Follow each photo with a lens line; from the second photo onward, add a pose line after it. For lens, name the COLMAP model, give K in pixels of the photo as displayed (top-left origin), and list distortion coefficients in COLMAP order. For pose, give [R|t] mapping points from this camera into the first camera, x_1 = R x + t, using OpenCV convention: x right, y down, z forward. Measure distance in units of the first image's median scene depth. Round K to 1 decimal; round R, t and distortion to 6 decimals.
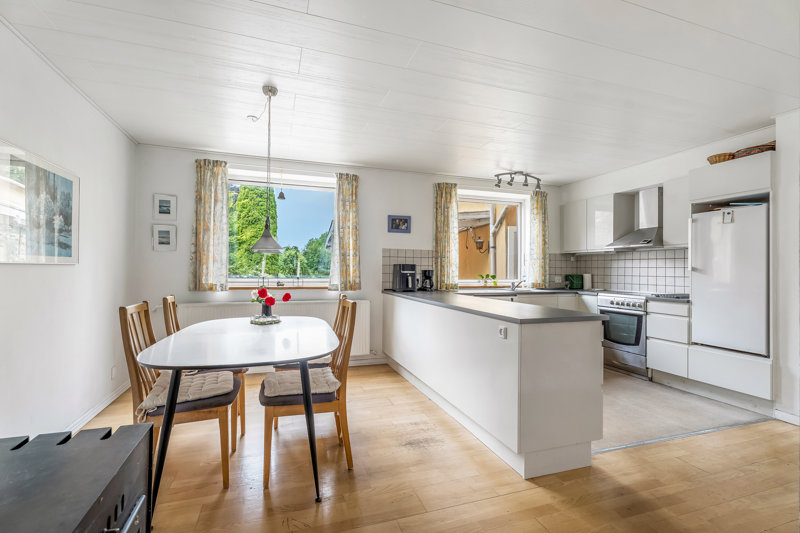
lens RADIAL K [[367.4, 0, 400.0], [0, 367.4, 266.5], [0, 0, 1]] dist [0.023687, 0.000182]
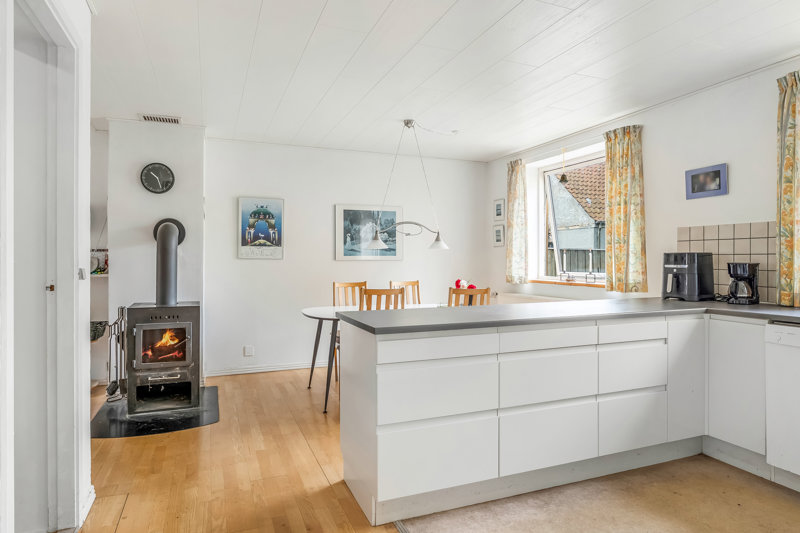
lens RADIAL K [[476.0, 0, 400.0], [0, 476.0, 266.5], [0, 0, 1]] dist [-0.001495, -0.000273]
pose [[0.052218, 0.006122, -0.998617, 0.738763], [0.008172, 0.999945, 0.006558, 0.006334], [0.998602, -0.008503, 0.052165, 0.510540]]
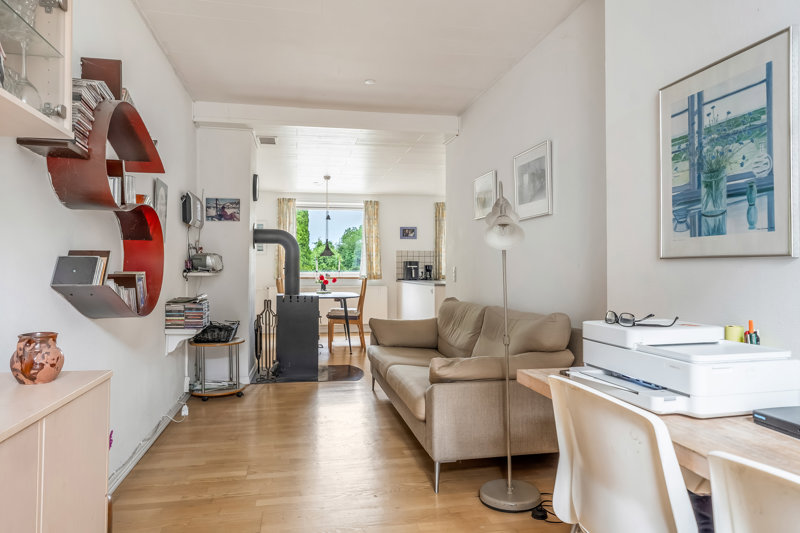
lens RADIAL K [[512.4, 0, 400.0], [0, 512.4, 266.5], [0, 0, 1]] dist [0.001248, 0.000090]
pose [[0.990601, -0.011388, -0.136311, 0.244365], [0.011594, 0.999933, 0.000718, 0.012504], [0.136294, -0.002291, 0.990666, -1.000737]]
